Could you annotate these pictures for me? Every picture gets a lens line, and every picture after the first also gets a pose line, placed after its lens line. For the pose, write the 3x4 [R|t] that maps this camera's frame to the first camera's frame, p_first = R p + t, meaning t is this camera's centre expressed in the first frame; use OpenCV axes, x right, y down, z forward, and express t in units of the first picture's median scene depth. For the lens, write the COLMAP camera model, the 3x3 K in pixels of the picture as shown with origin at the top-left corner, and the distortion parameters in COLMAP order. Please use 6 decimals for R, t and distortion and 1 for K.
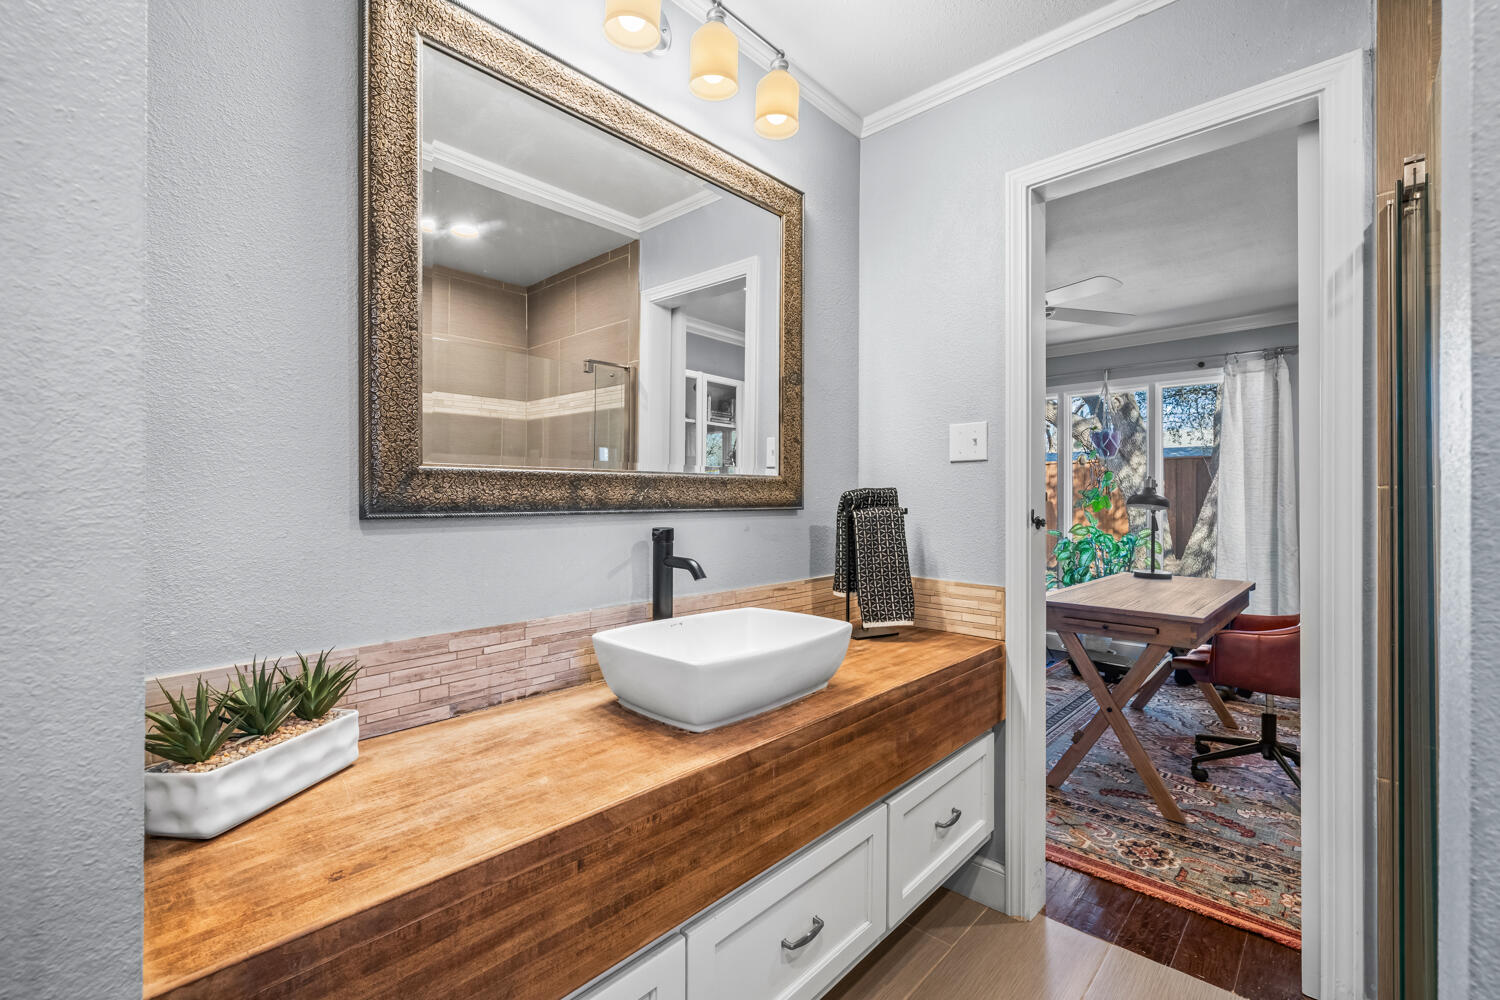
lens RADIAL K [[645.1, 0, 748.2], [0, 645.1, 499.5], [0, 0, 1]] dist [0.002480, -0.000573]
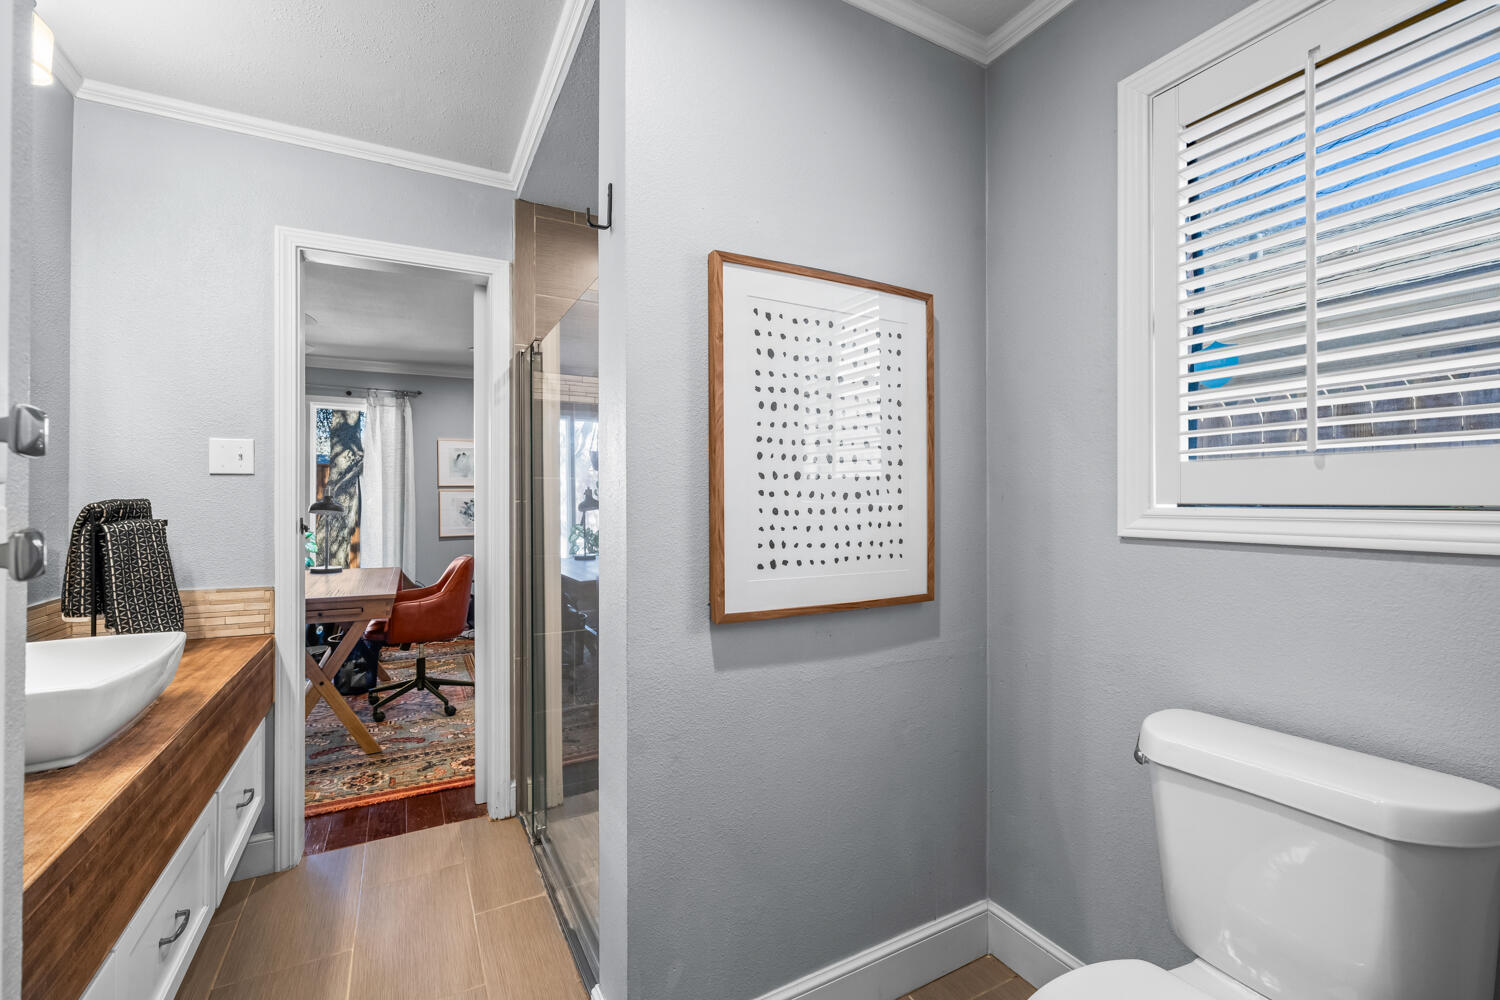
lens RADIAL K [[645.1, 0, 746.7], [0, 645.1, 499.7], [0, 0, 1]] dist [0.002480, -0.000573]
pose [[0.304245, -0.000204, 0.952594, -0.418647], [0.002558, 0.999997, -0.000602, -0.014305], [-0.952591, 0.002620, 0.304244, -0.138952]]
